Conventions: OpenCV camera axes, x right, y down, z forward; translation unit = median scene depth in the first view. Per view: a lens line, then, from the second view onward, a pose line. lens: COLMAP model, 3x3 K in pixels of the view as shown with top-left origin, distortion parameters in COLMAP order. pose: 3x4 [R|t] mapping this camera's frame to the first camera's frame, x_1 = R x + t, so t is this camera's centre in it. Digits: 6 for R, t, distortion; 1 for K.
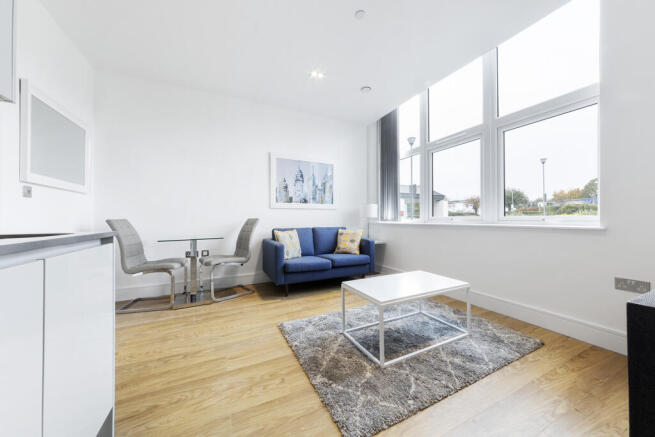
lens RADIAL K [[228.9, 0, 327.3], [0, 228.9, 217.4], [0, 0, 1]] dist [-0.001161, -0.000094]
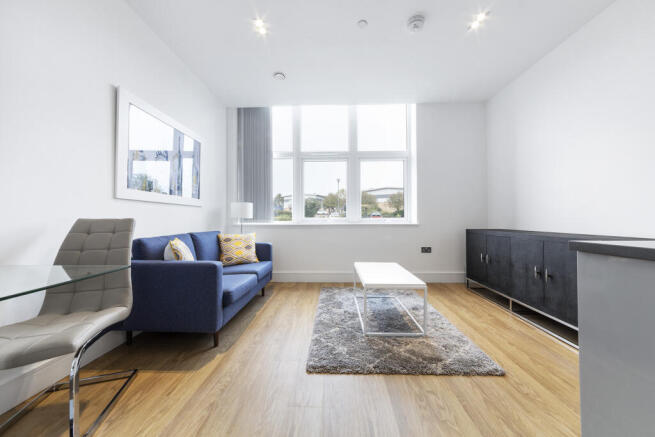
lens RADIAL K [[228.9, 0, 327.4], [0, 228.9, 217.8], [0, 0, 1]] dist [-0.001161, -0.000094]
pose [[0.471624, 0.005930, 0.881780, -0.597123], [-0.002162, 0.999982, -0.005569, 0.002626], [-0.881797, 0.000720, 0.471629, 0.456153]]
